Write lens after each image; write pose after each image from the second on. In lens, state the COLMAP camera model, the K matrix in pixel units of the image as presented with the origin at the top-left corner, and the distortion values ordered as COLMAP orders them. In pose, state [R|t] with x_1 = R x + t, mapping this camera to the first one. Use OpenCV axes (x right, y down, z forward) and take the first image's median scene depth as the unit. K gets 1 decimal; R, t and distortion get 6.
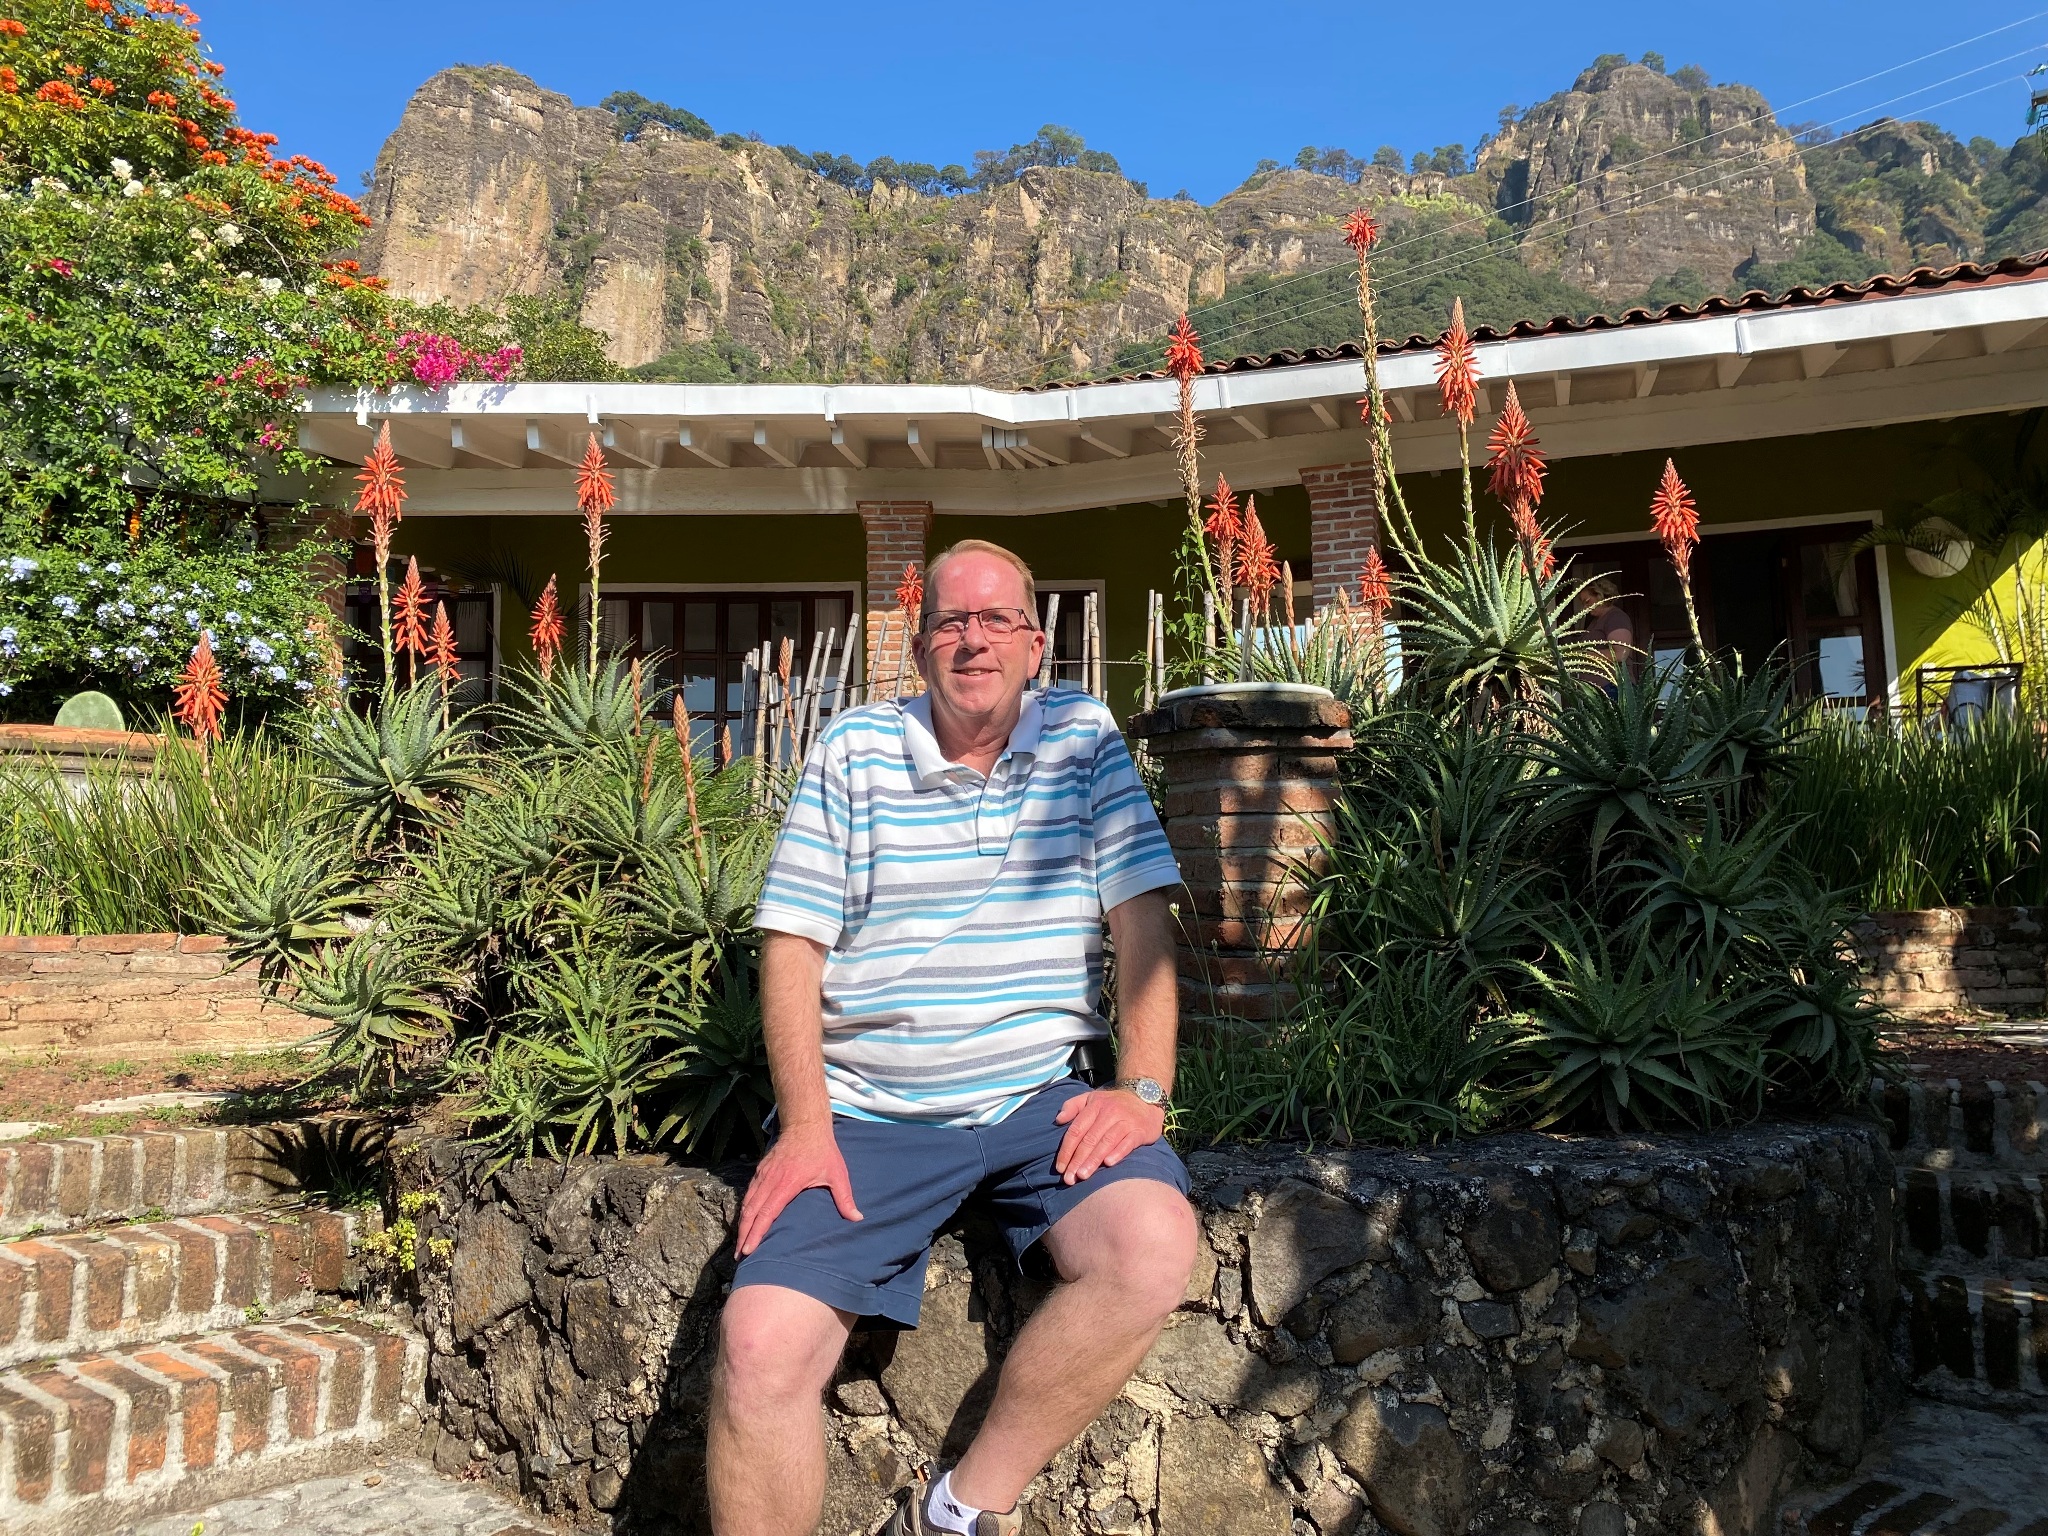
lens RADIAL K [[1556.0, 0, 1025.8], [0, 1556.0, 760.5], [0, 0, 1]] dist [-0.008894, 0.003574]
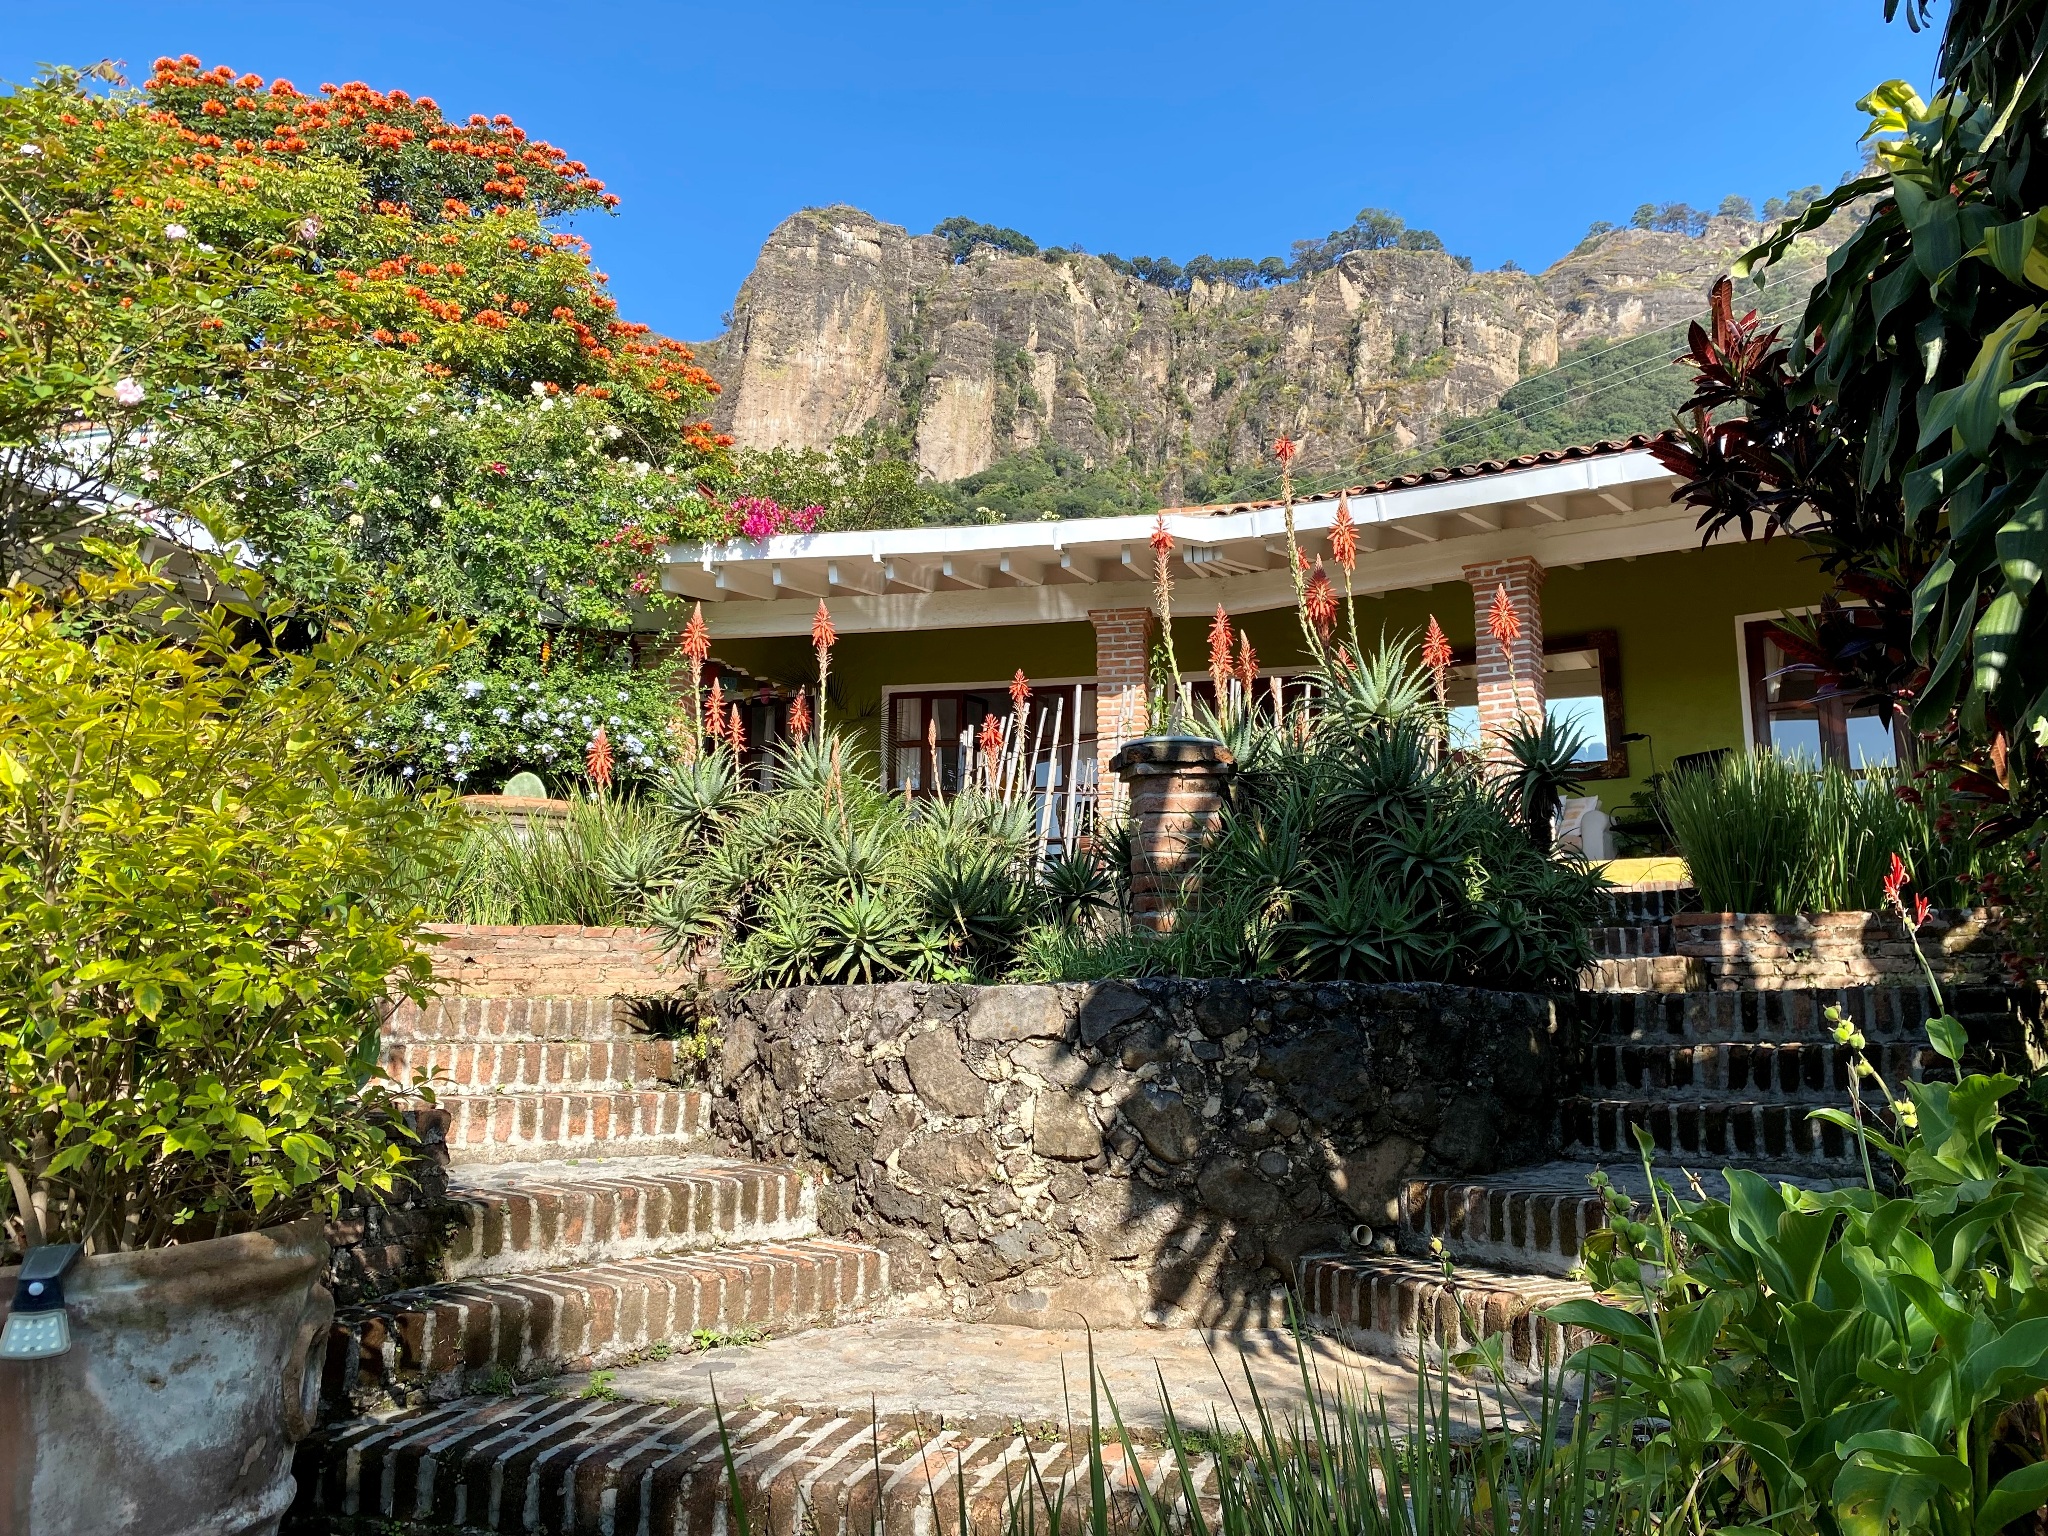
lens RADIAL K [[1548.9, 0, 1024.0], [0, 1548.9, 768.0], [0, 0, 1]] dist [0.104679, -0.403120]
pose [[0.977010, -0.022727, -0.211980, 0.110977], [0.011682, 0.998515, -0.053215, 0.023185], [0.212874, 0.049515, 0.975824, -0.220352]]
